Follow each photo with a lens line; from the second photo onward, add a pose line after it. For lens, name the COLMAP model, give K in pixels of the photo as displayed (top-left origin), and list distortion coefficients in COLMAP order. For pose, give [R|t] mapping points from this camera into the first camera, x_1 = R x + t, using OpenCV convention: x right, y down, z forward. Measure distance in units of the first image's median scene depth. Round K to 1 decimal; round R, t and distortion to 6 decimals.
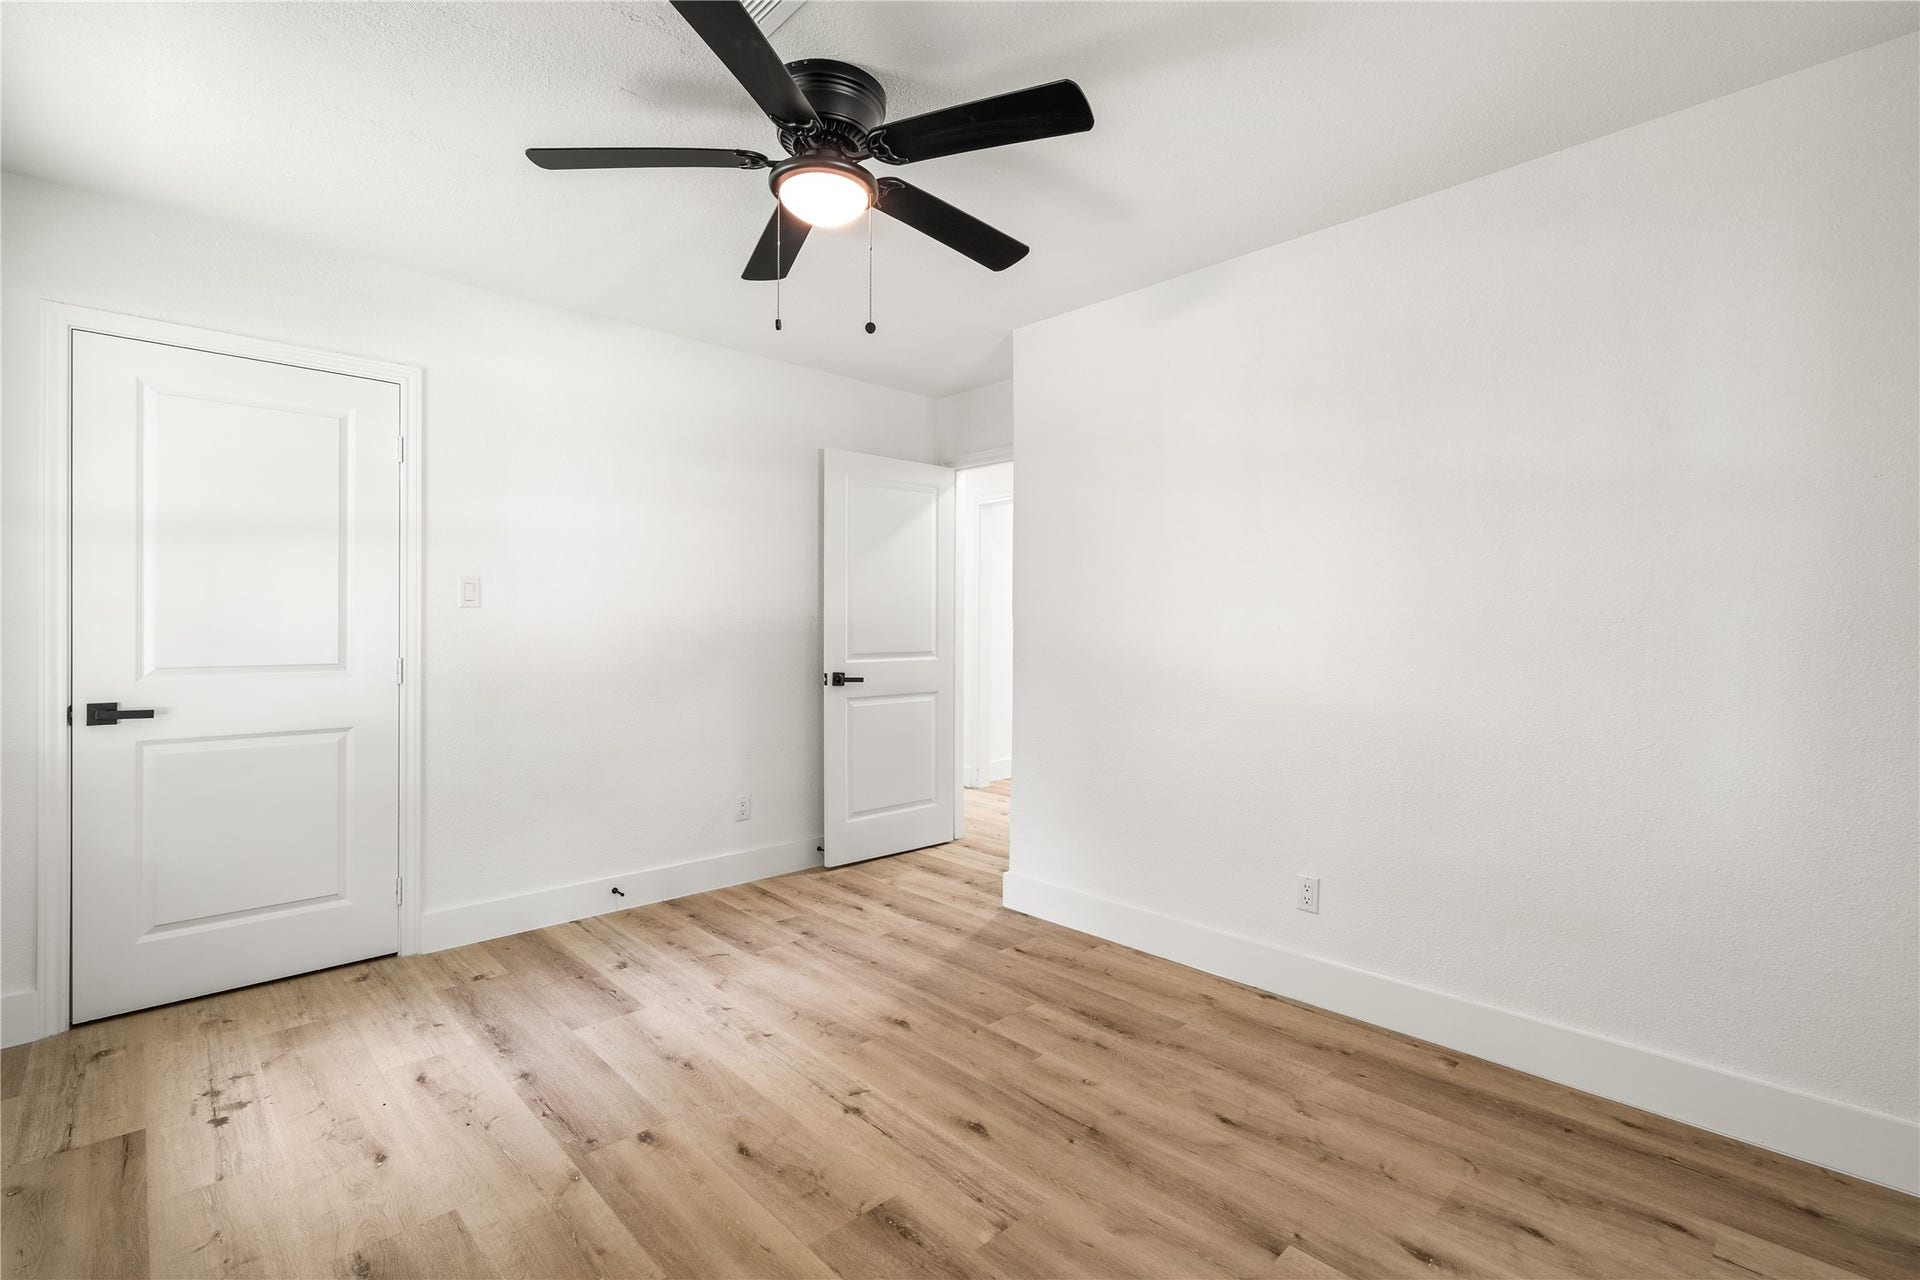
lens RADIAL K [[863.9, 0, 961.5], [0, 863.9, 636.2], [0, 0, 1]] dist [-0.005086, 0.001230]
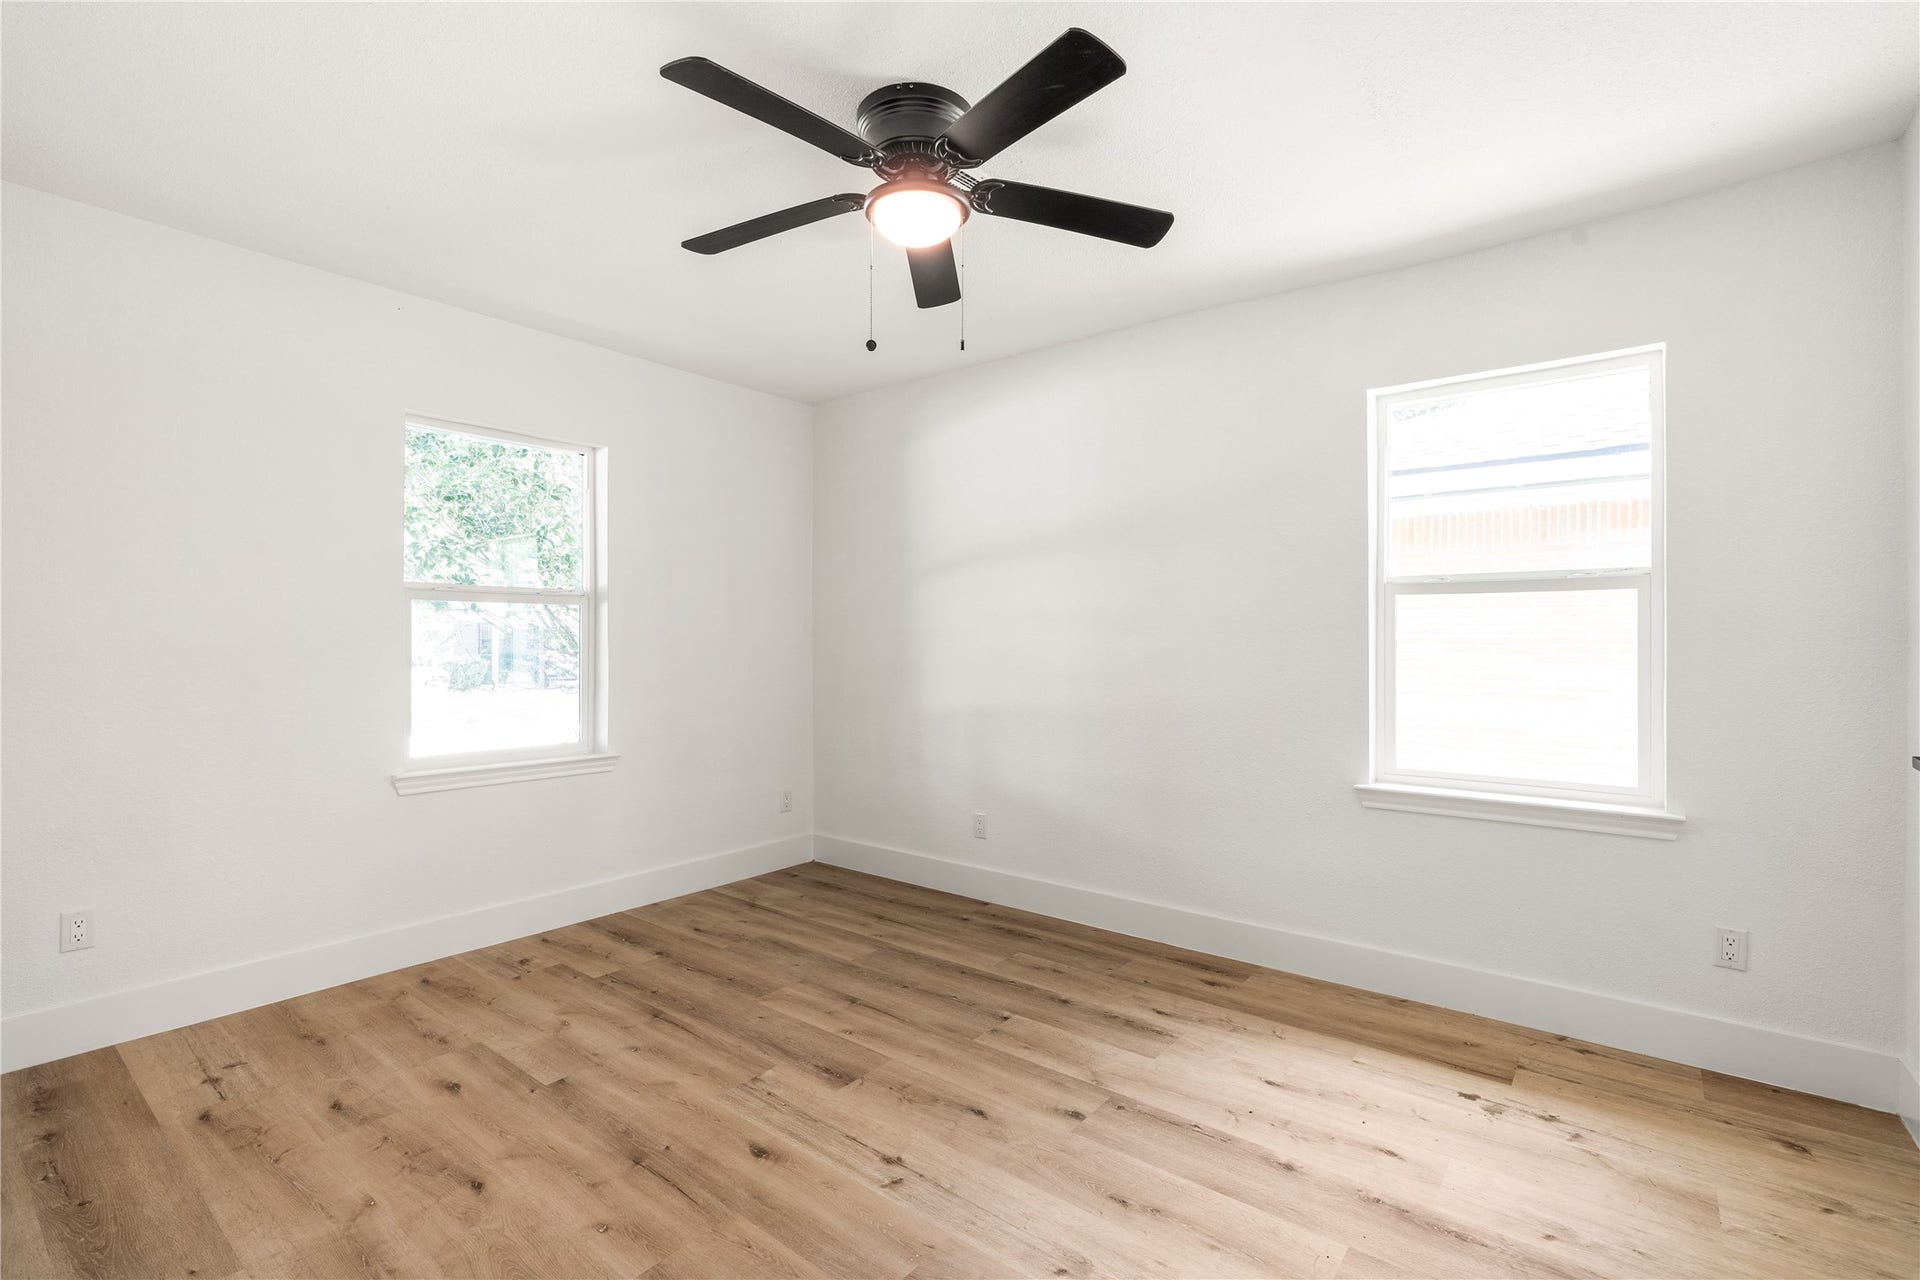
lens RADIAL K [[863.9, 0, 961.5], [0, 863.9, 636.2], [0, 0, 1]] dist [-0.005086, 0.001230]
pose [[-0.990535, -0.003366, -0.137216, -0.072481], [-0.005361, 0.999885, 0.014177, -0.032156], [0.137153, 0.014778, -0.990440, 1.996001]]
